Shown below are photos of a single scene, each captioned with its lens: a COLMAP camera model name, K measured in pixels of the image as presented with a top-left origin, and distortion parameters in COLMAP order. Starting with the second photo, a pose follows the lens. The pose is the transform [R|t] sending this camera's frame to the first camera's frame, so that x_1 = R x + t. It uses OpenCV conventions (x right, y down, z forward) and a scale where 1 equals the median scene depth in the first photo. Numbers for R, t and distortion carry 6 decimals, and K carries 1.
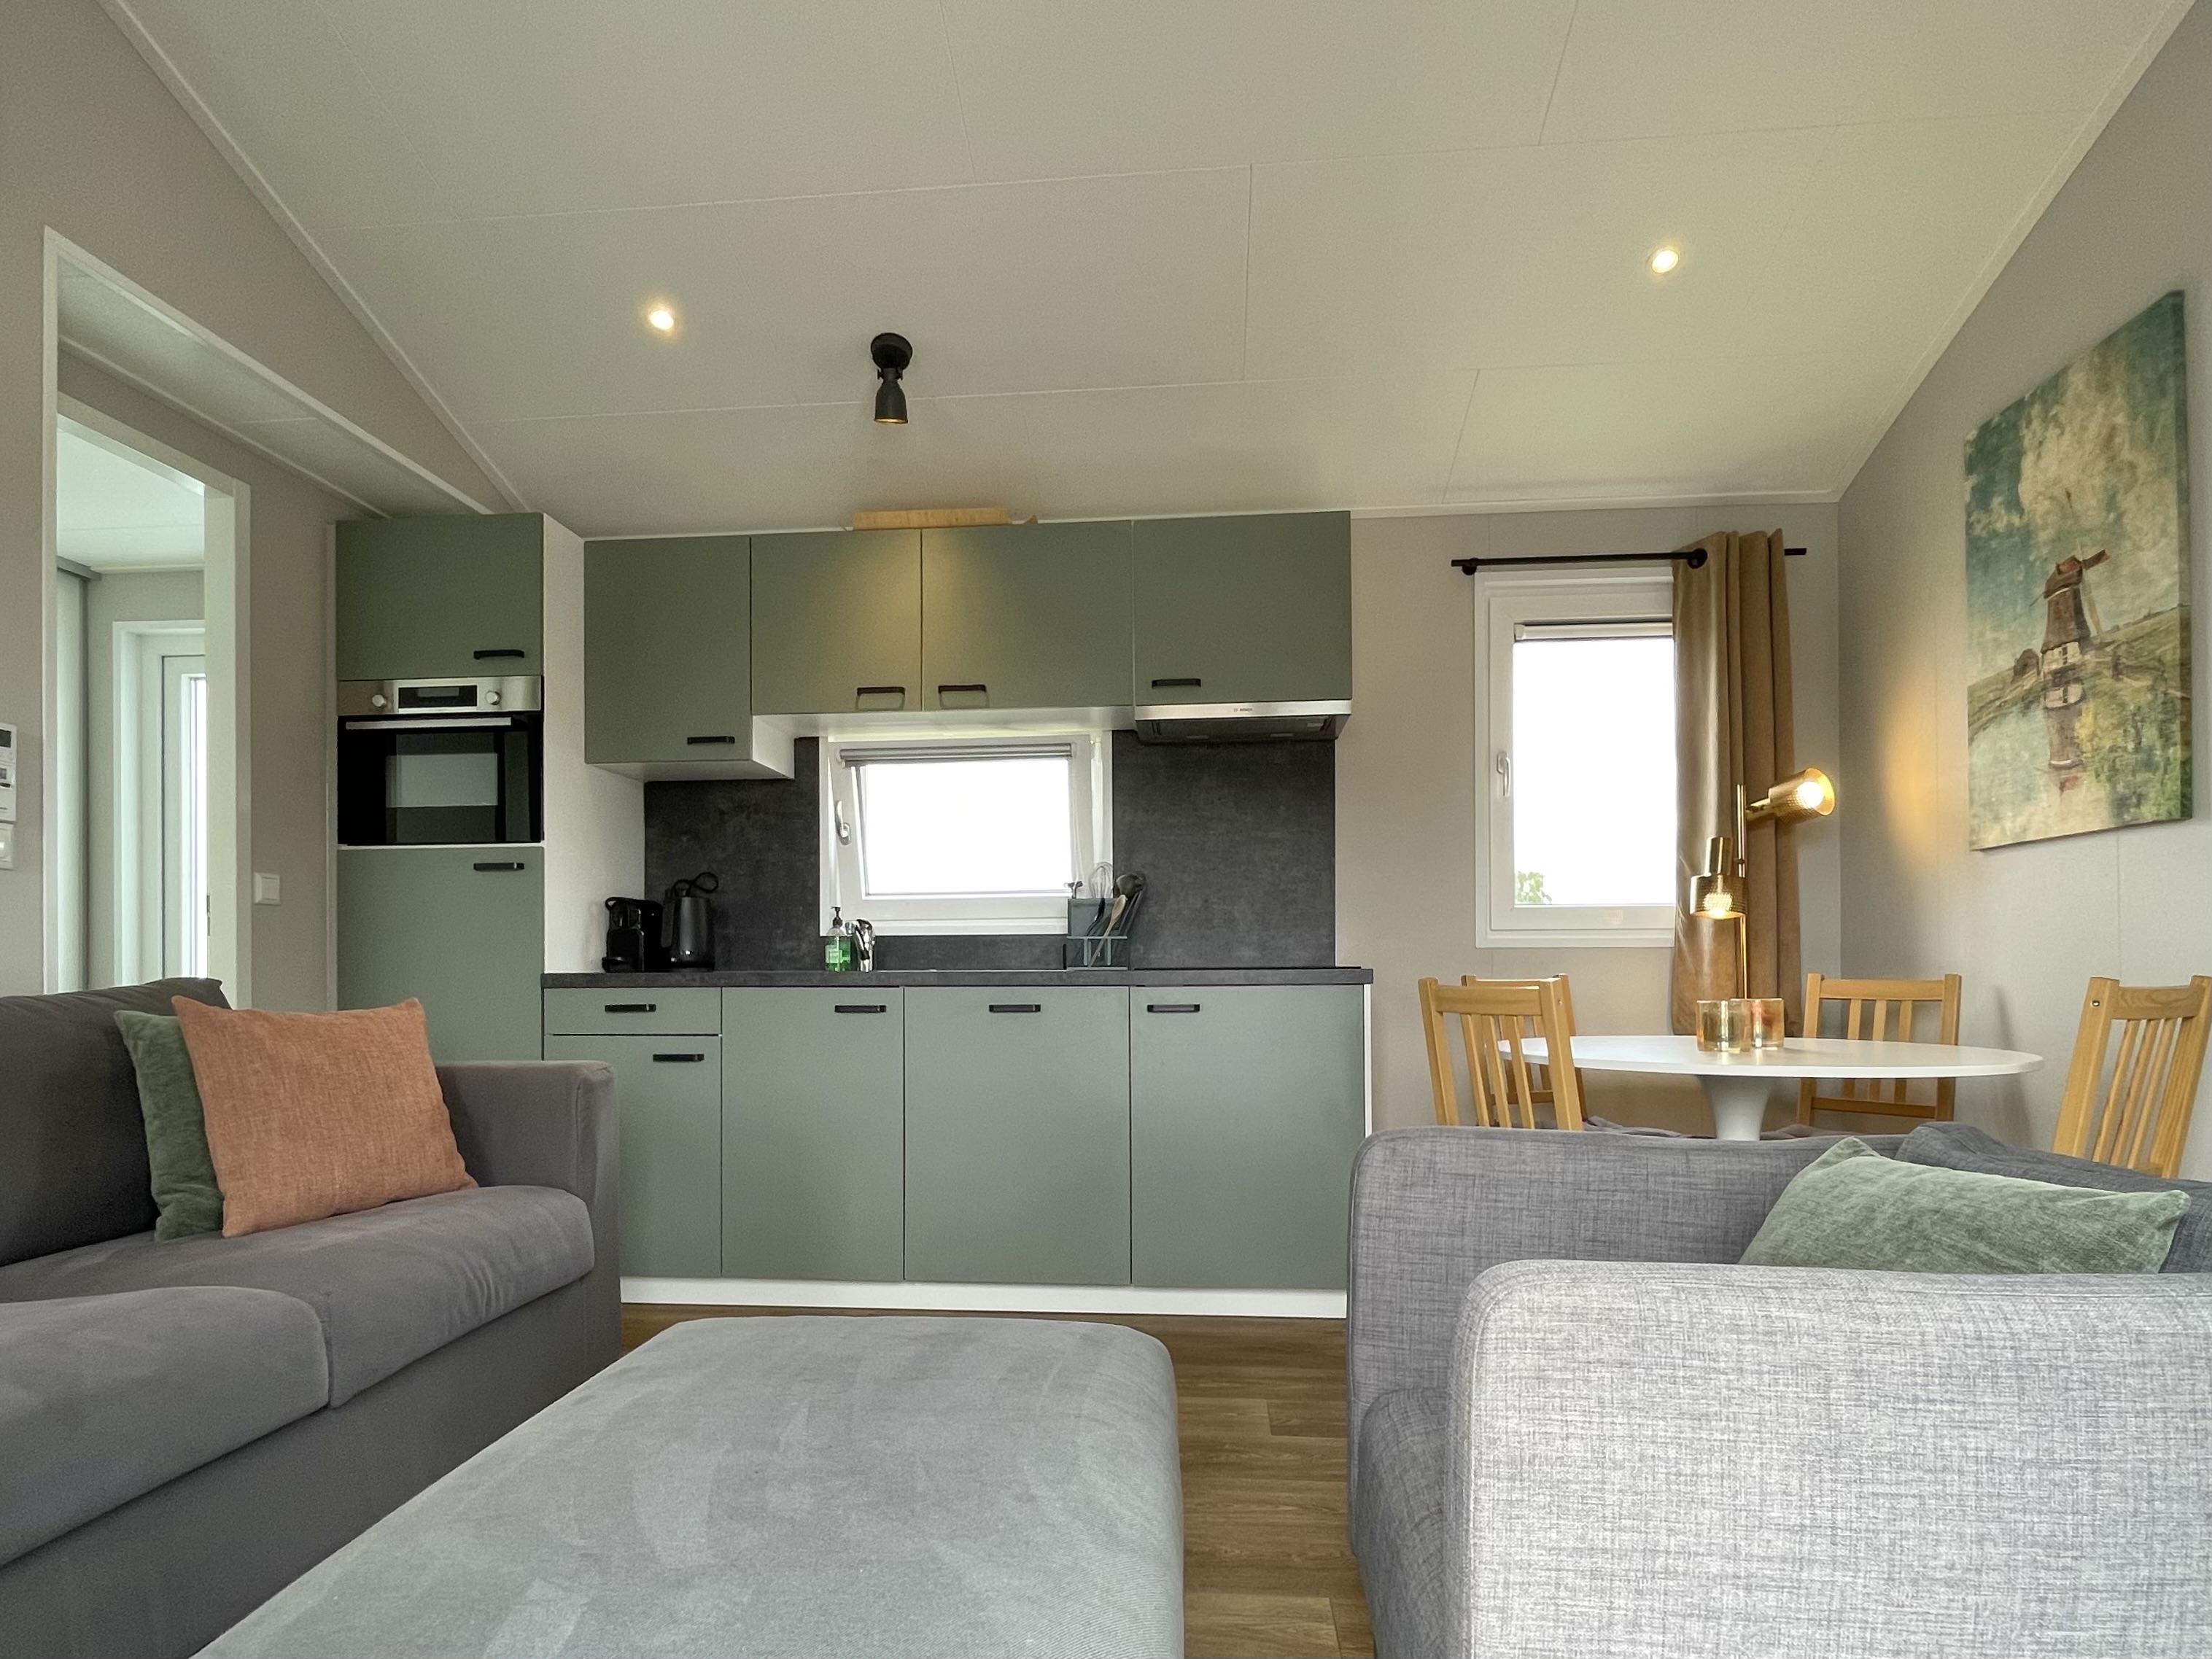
lens RADIAL K [[1189.0, 0, 1094.8], [0, 1189.0, 965.7], [0, 0, 1]] dist [-0.000660, -0.000809]
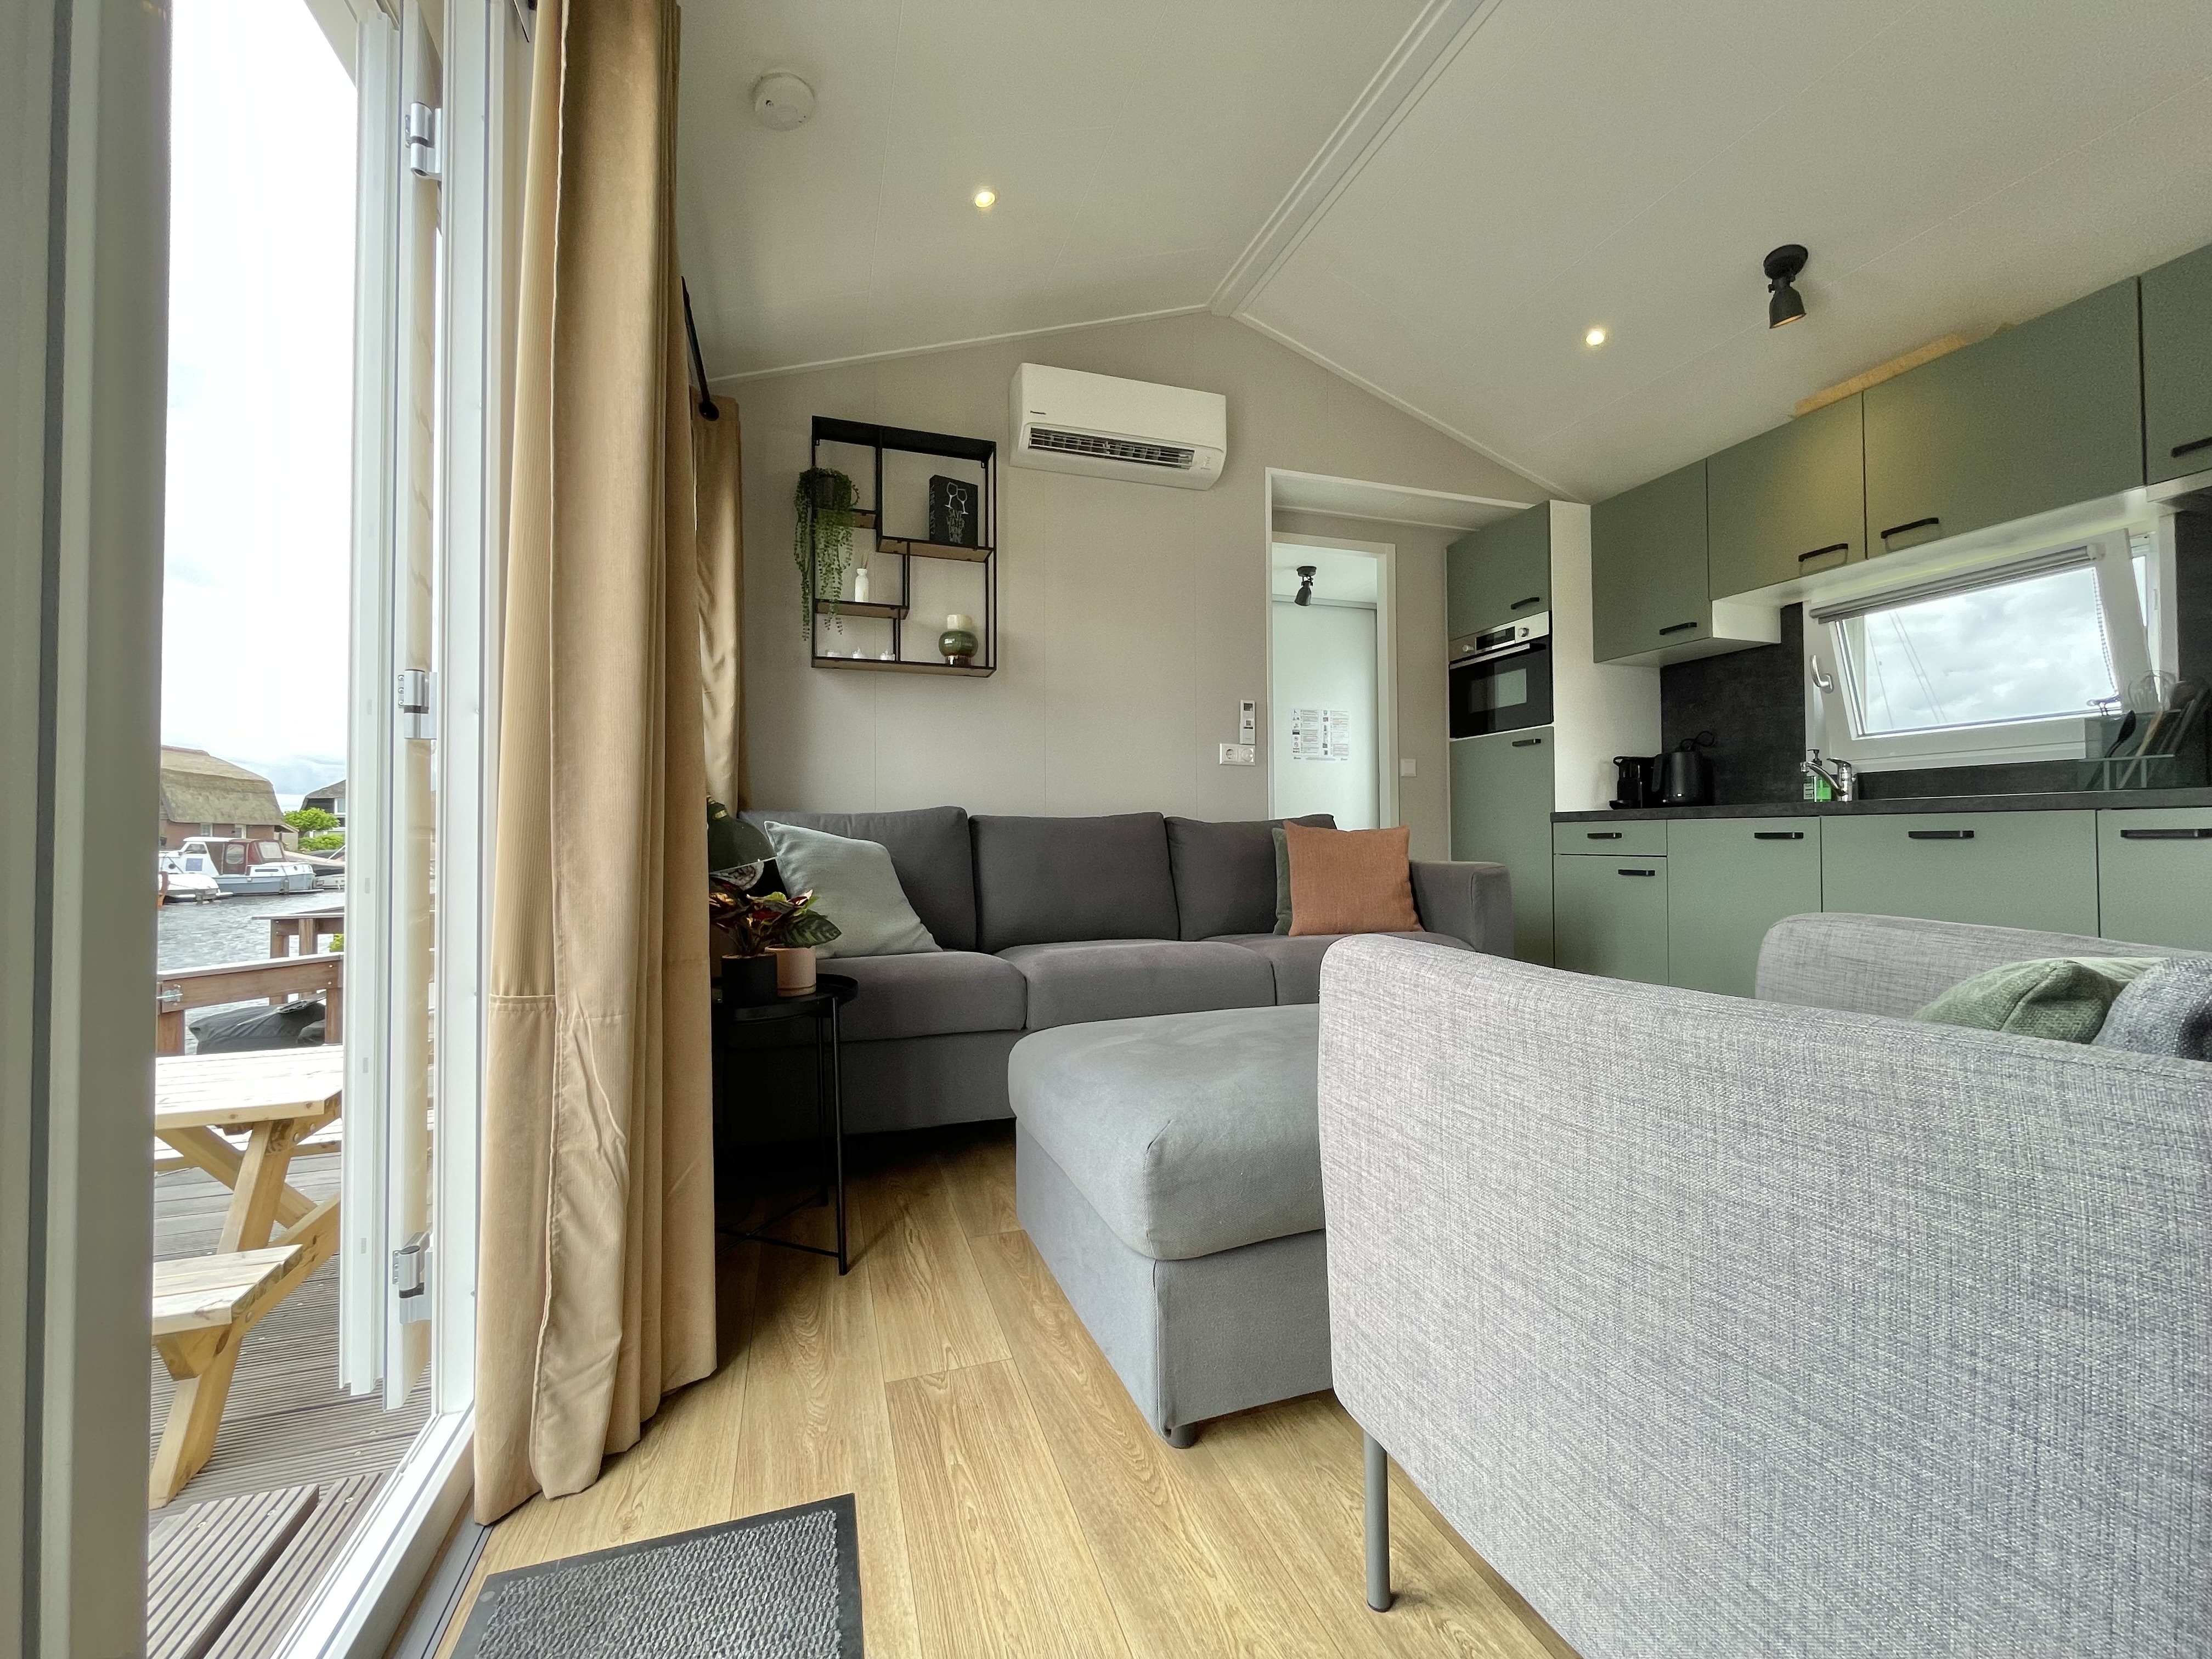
lens RADIAL K [[895.6, 0, 1107.5], [0, 895.6, 824.7], [0, 0, 1]] dist [-0.001971, -0.000007]
pose [[0.404278, -0.011583, -0.914563, 0.391455], [0.008513, 0.999924, -0.008901, 0.032518], [0.914597, -0.004187, 0.404346, 0.057552]]
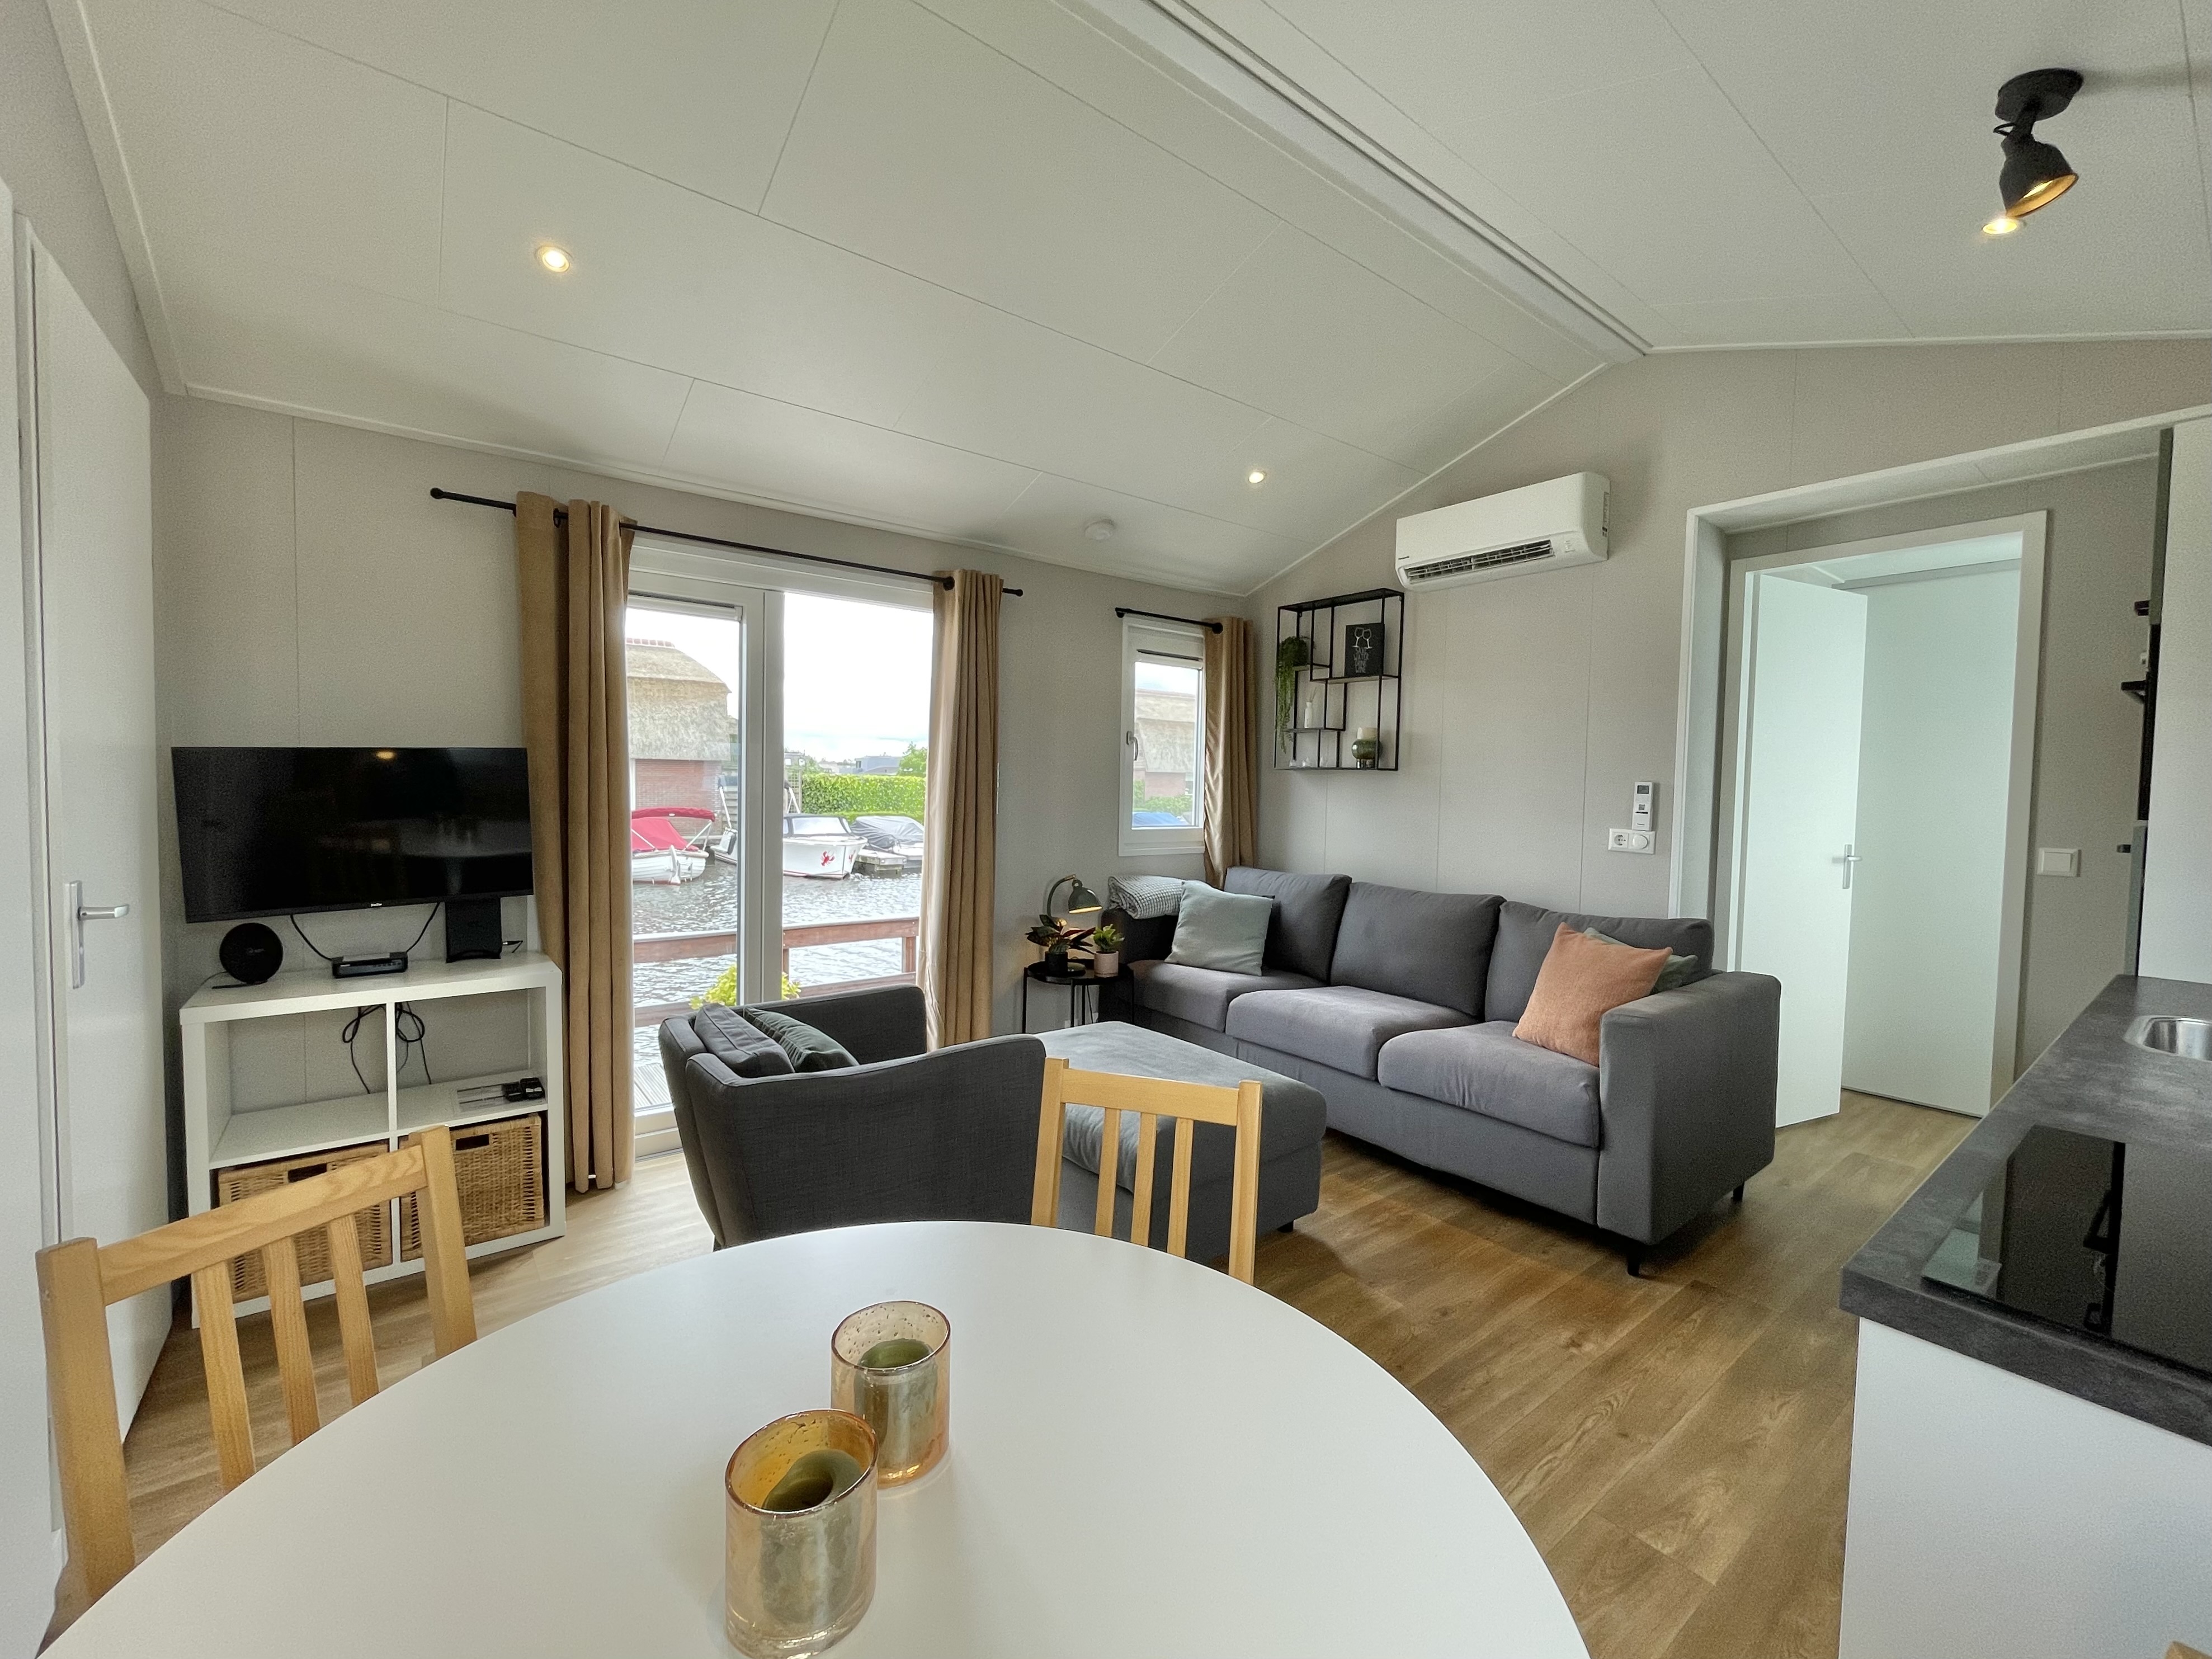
lens RADIAL K [[906.4, 0, 1109.1], [0, 906.4, 824.9], [0, 0, 1]] dist [-0.003357, -0.000549]
pose [[-0.730240, 0.022803, -0.682810, 0.618522], [-0.011668, 0.998881, 0.045837, -0.147730], [0.683091, 0.041439, -0.729157, 1.161874]]
